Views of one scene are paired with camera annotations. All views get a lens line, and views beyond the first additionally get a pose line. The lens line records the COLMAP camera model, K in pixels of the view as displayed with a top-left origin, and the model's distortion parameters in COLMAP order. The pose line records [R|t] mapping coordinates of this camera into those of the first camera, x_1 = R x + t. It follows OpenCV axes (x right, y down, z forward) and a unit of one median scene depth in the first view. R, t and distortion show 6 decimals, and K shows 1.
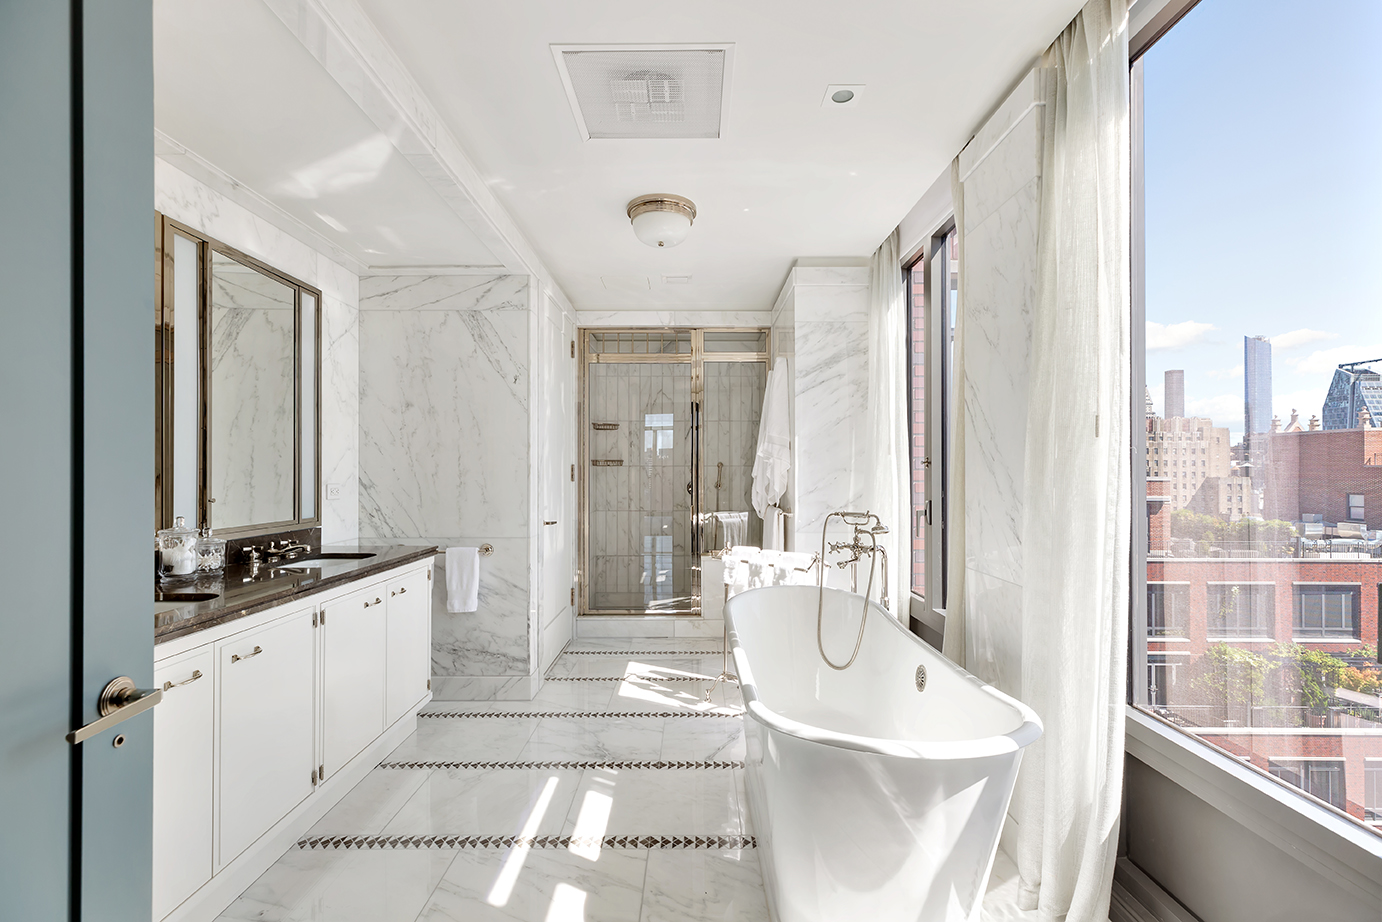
lens RADIAL K [[643.2, 0, 689.8], [0, 643.2, 464.7], [0, 0, 1]] dist [0.001112, -0.000091]
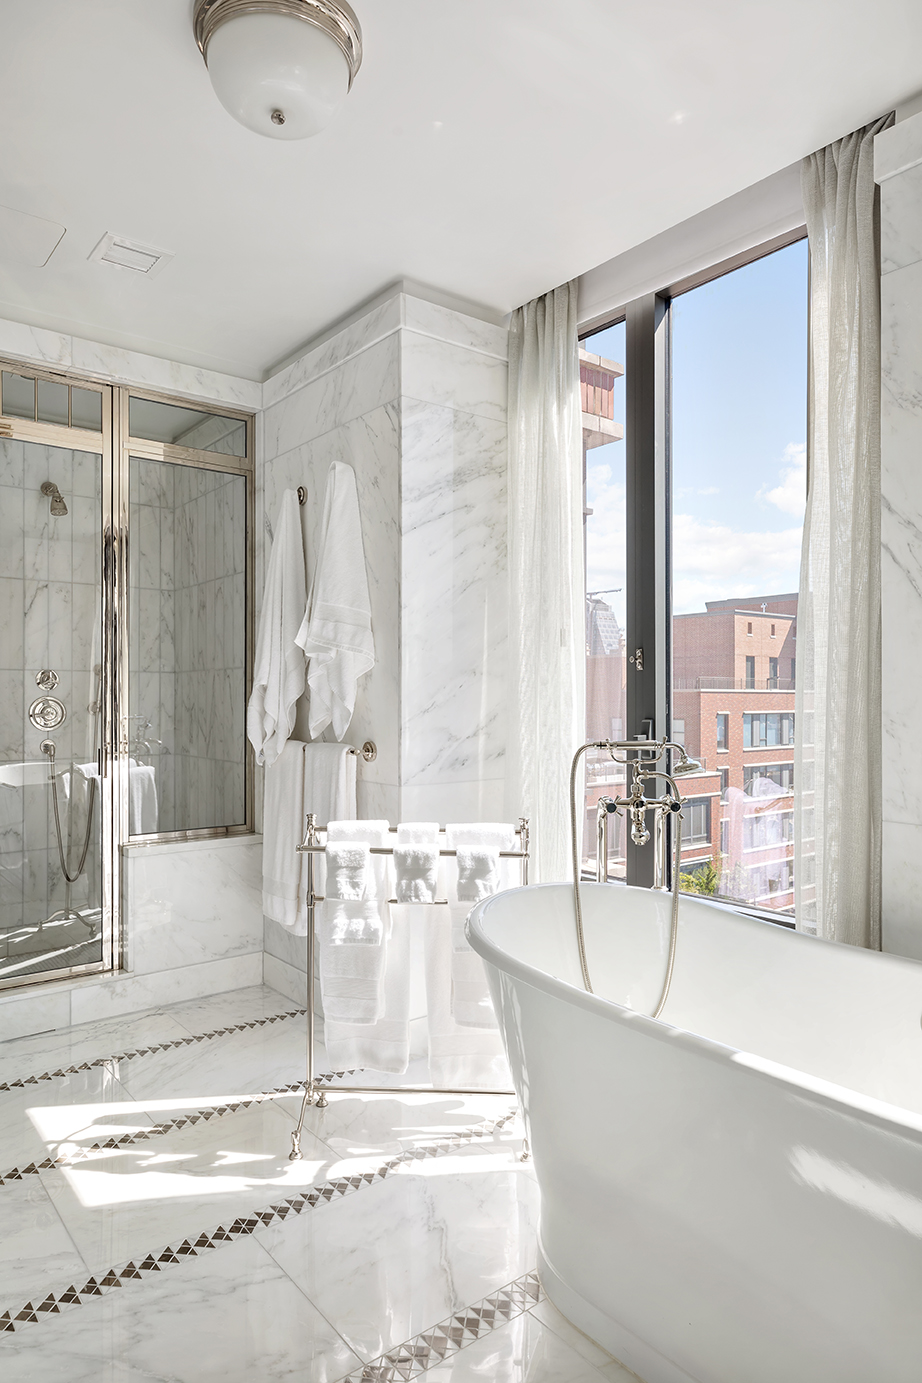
lens RADIAL K [[874.9, 0, 463.0], [0, 874.9, 697.6], [0, 0, 1]] dist [0.004313, 0.003870]
pose [[0.778510, -0.001336, 0.627630, -0.259027], [-0.004374, 0.999962, 0.007553, 0.025138], [-0.627617, -0.008625, 0.778475, 0.397693]]
